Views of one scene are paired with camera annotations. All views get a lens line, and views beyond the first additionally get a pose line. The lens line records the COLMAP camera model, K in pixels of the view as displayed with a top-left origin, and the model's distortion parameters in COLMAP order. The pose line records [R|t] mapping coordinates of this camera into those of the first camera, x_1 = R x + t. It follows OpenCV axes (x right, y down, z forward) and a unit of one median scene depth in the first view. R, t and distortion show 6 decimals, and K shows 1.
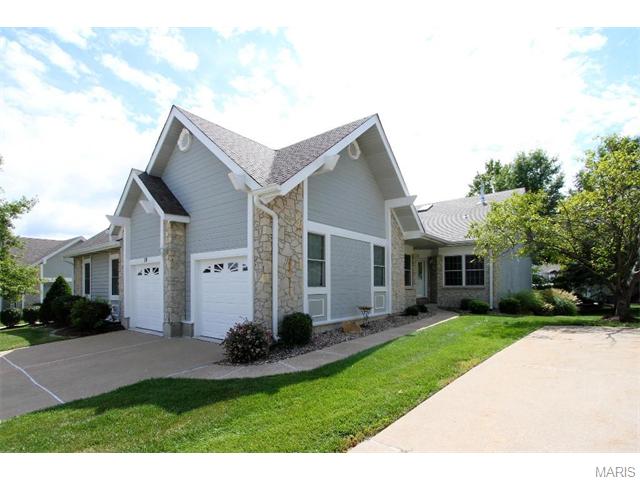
lens RADIAL K [[298.8, 0, 320.6], [0, 298.8, 245.5], [0, 0, 1]] dist [-0.011870, 0.000369]
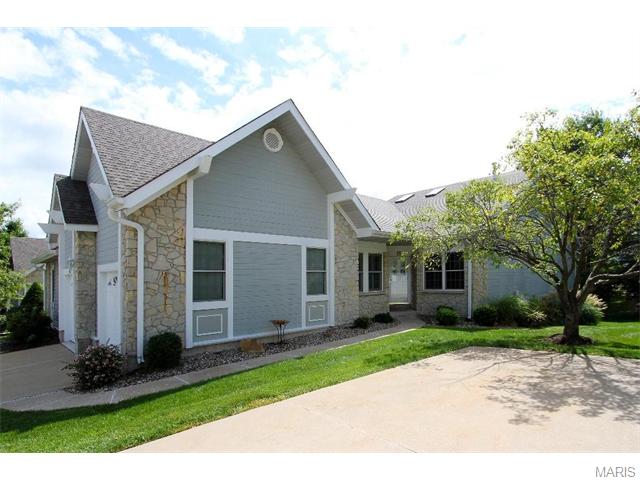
lens RADIAL K [[345.5, 0, 319.6], [0, 345.5, 235.4], [0, 0, 1]] dist [-0.010970, 0.002040]
pose [[0.993093, -0.033448, -0.112464, 0.375515], [0.033662, 0.999433, 0.000003, -0.041325], [0.112401, -0.003789, 0.993656, 0.006263]]
